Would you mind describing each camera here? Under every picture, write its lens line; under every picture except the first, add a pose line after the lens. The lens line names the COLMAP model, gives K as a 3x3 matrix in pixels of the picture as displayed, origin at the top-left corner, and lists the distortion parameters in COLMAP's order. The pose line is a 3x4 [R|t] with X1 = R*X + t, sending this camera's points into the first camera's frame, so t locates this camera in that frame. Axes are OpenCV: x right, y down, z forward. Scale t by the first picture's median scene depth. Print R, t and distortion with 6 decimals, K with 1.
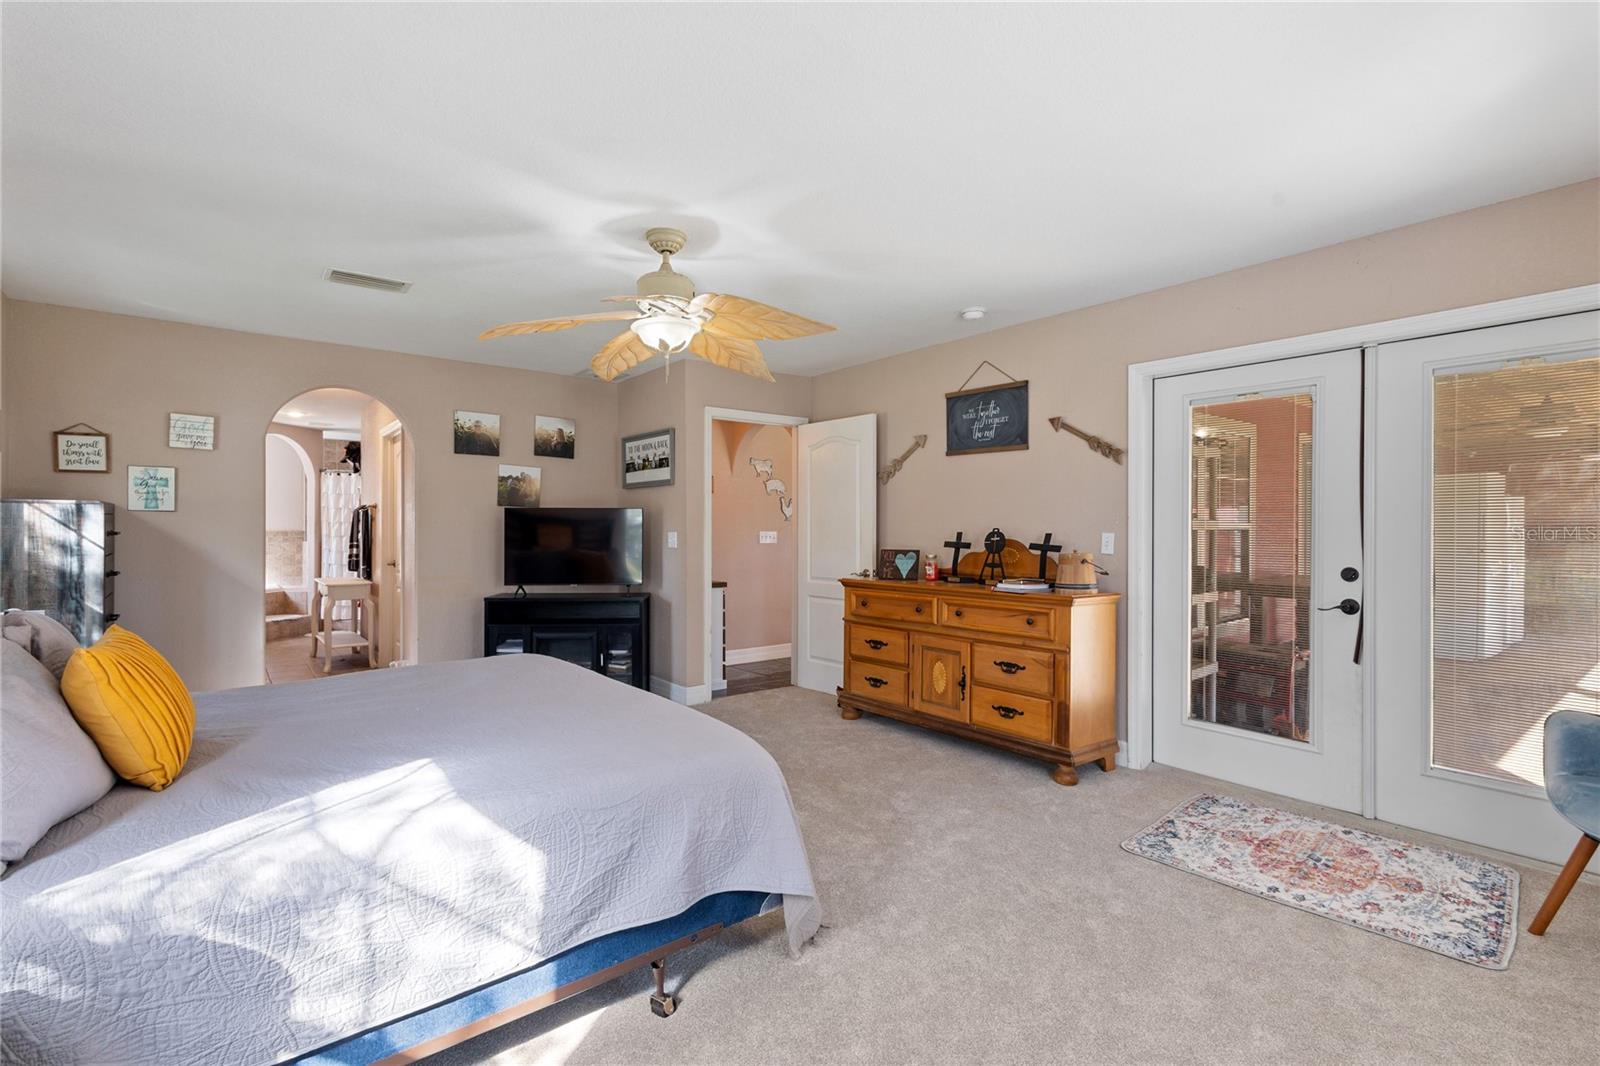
lens RADIAL K [[767.5, 0, 799.2], [0, 767.5, 525.5], [0, 0, 1]] dist [0.000887, -0.000116]
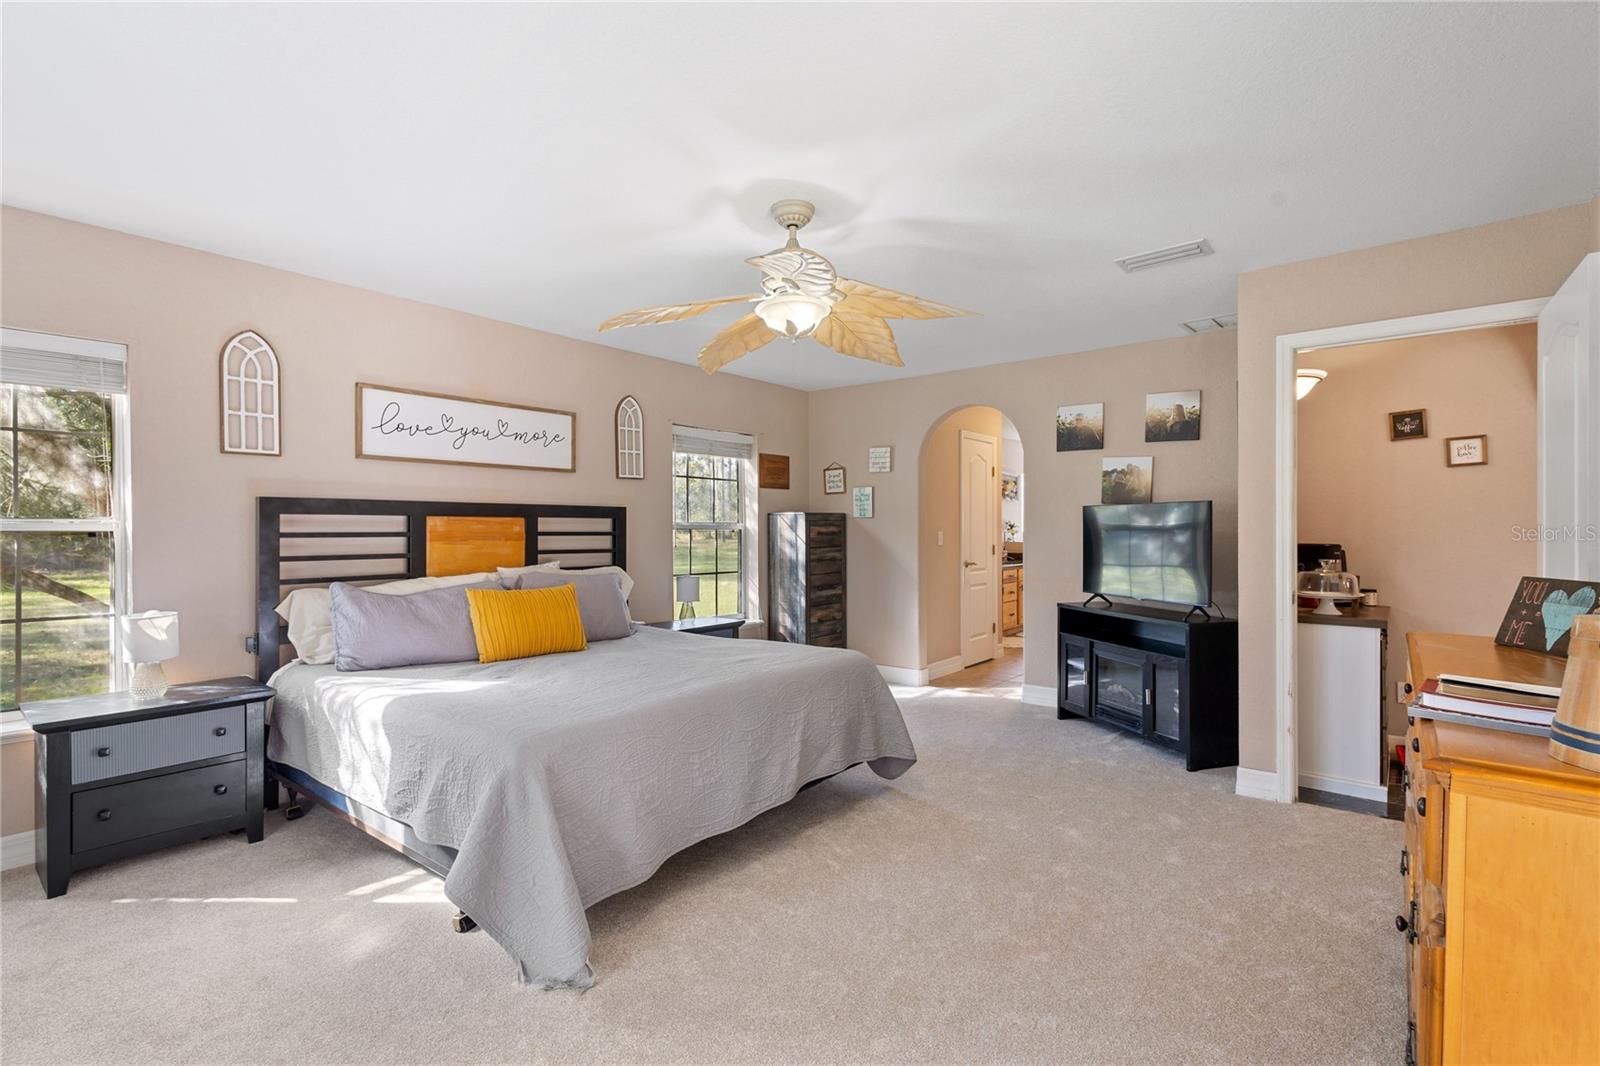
lens RADIAL K [[748.8, 0, 800.0], [0, 748.8, 533.0], [0, 0, 1]] dist [0.010810, -0.000462]
pose [[0.192500, 0.003610, -0.981290, 0.500361], [0.007770, 0.999956, 0.005203, 0.001561], [0.981266, -0.008626, 0.192464, 0.591454]]
